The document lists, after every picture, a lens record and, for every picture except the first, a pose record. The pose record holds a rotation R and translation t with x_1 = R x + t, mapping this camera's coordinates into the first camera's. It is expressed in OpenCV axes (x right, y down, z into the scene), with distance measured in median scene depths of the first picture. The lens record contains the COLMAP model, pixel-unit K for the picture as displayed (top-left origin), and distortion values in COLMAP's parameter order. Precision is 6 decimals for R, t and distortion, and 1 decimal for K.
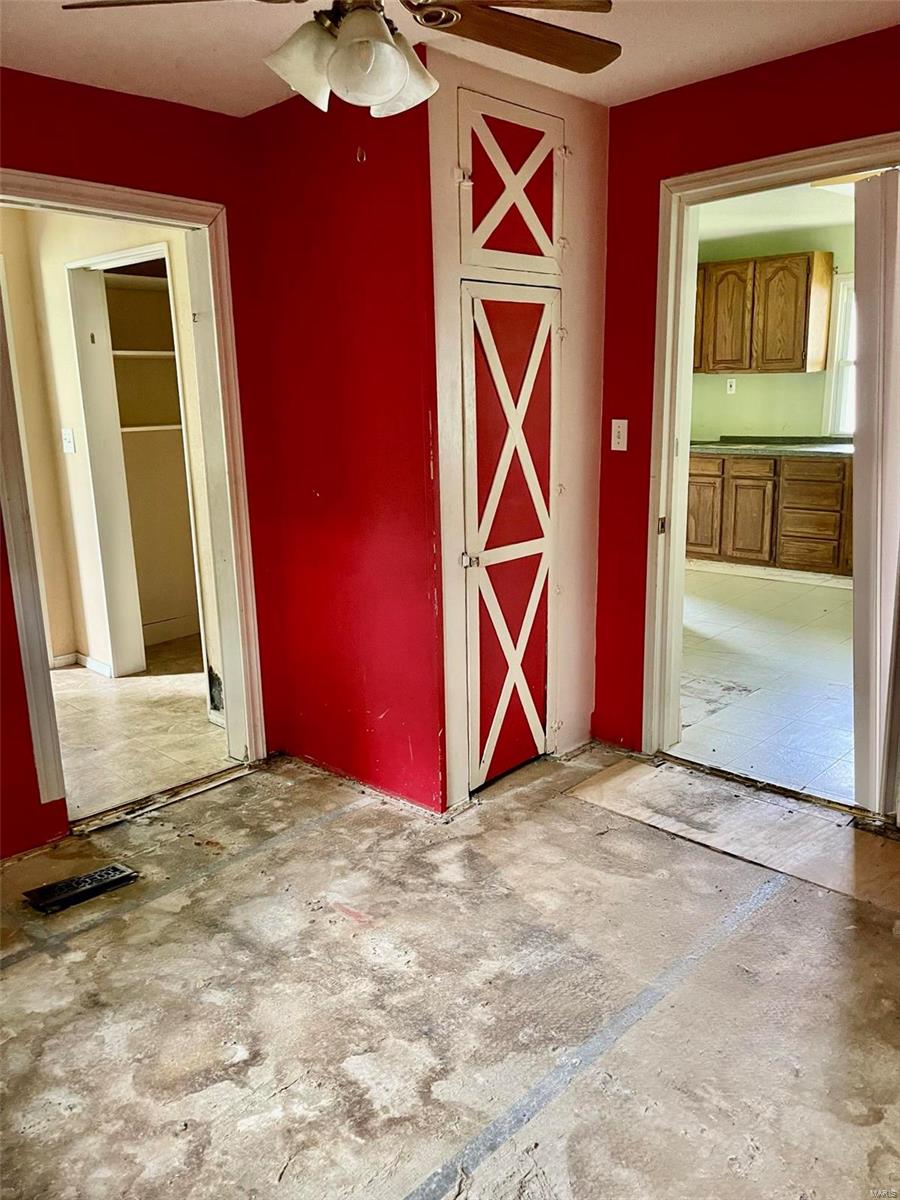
lens RADIAL K [[911.8, 0, 450.1], [0, 911.8, 600.7], [0, 0, 1]] dist [0.009448, -0.012466]
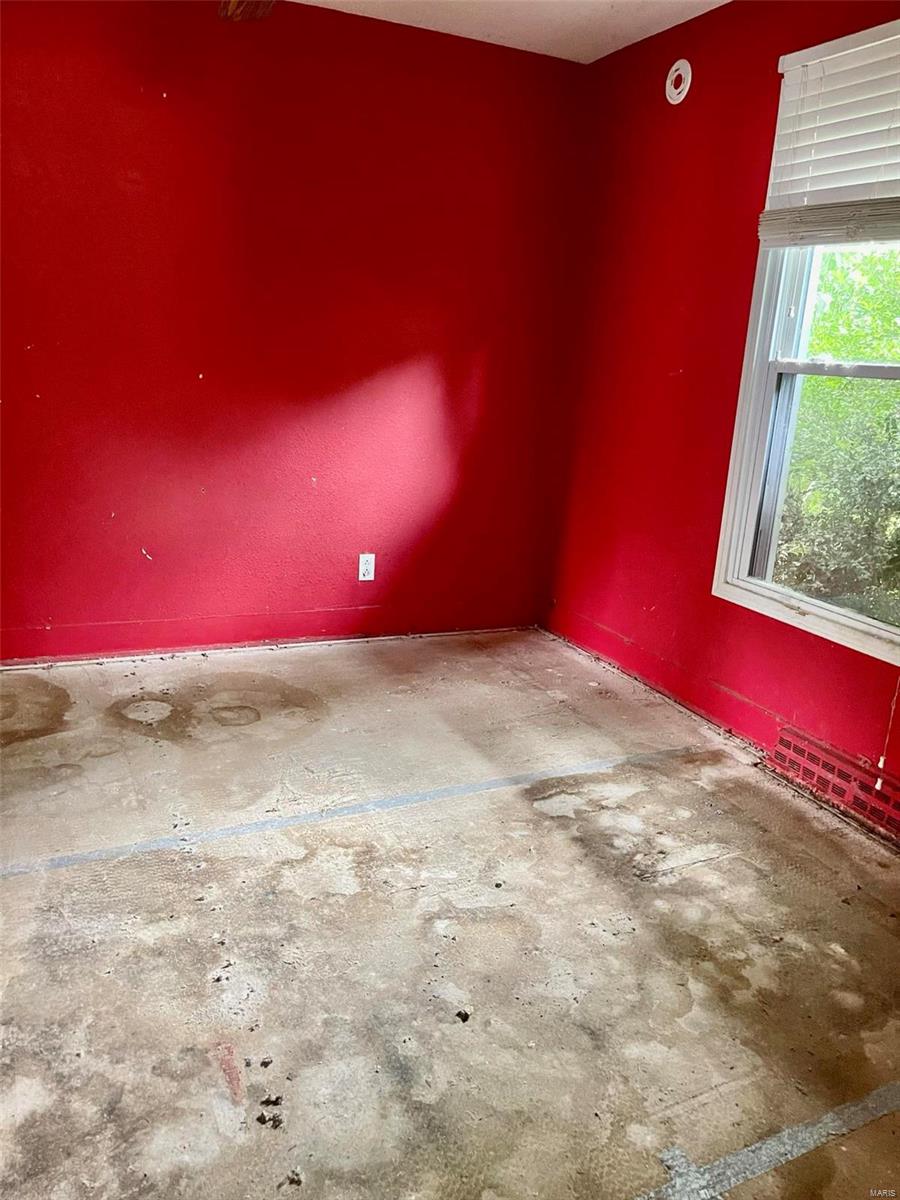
lens RADIAL K [[911.8, 0, 448.5], [0, 911.8, 600.7], [0, 0, 1]] dist [0.009448, -0.012466]
pose [[-0.932100, -0.120355, 0.341619, -0.517902], [0.048104, 0.893688, 0.446102, -0.275226], [-0.358992, 0.432245, -0.827218, 1.609492]]
